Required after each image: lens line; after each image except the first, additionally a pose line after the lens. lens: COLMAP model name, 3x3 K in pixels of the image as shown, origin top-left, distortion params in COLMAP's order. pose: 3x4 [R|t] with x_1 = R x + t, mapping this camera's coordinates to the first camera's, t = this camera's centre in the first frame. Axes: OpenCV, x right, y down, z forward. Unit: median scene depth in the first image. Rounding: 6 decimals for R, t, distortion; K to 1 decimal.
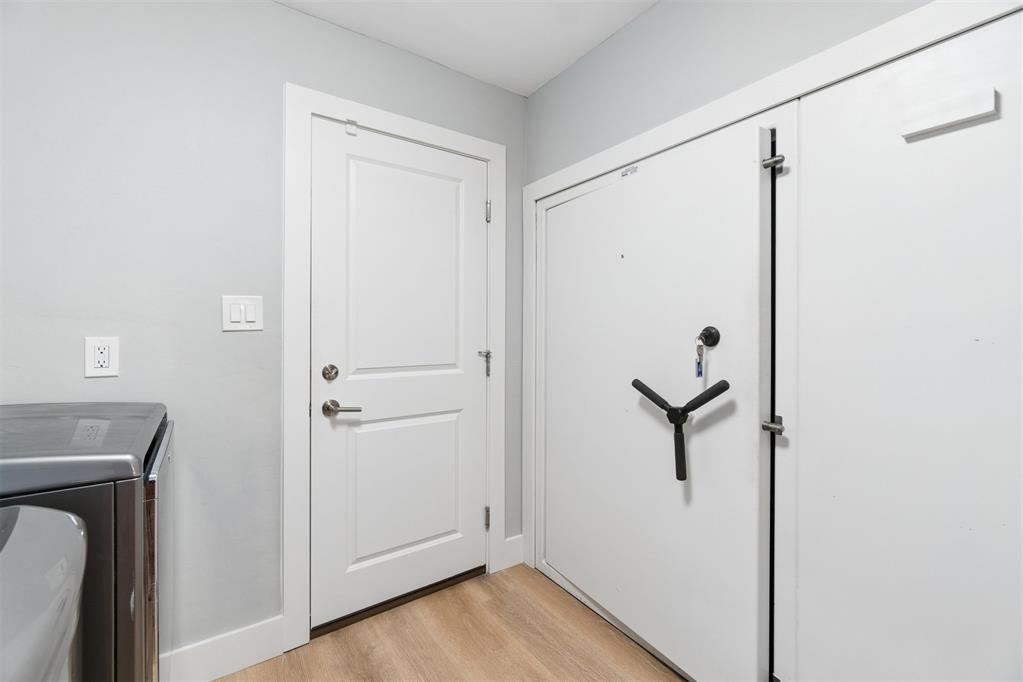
lens RADIAL K [[440.4, 0, 512.9], [0, 440.4, 331.8], [0, 0, 1]] dist [-0.001618, 0.000265]
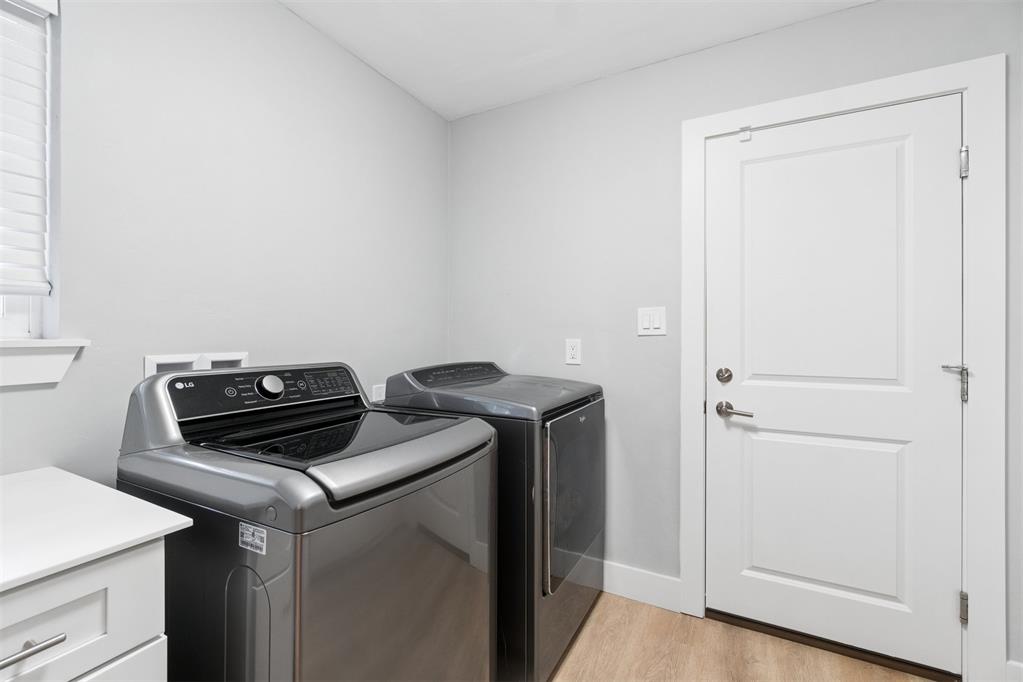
lens RADIAL K [[439.6, 0, 513.0], [0, 439.6, 335.2], [0, 0, 1]] dist [-0.001517, 0.000529]
pose [[0.446662, 0.001669, -0.894701, 0.295346], [-0.004684, 0.999989, -0.000473, -0.000692], [0.894691, 0.004402, 0.446664, 0.076063]]
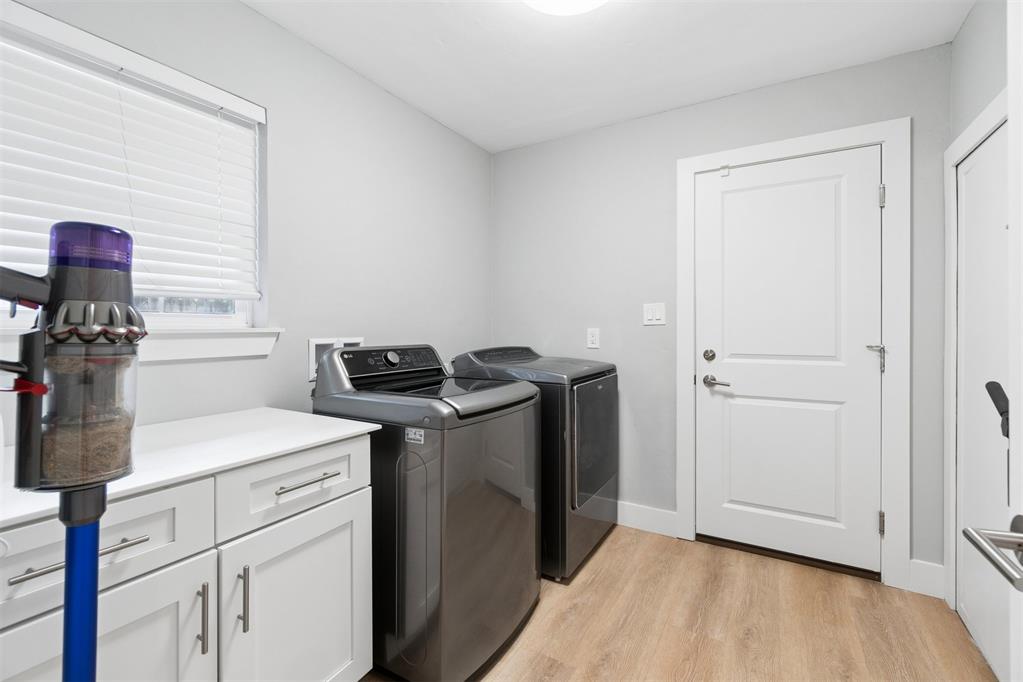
lens RADIAL K [[440.4, 0, 512.9], [0, 440.4, 331.8], [0, 0, 1]] dist [-0.001618, 0.000265]
pose [[0.405202, 0.007718, -0.914195, 0.585376], [-0.000466, 0.999966, 0.008235, 0.008504], [0.914227, -0.002911, 0.405192, -0.118643]]
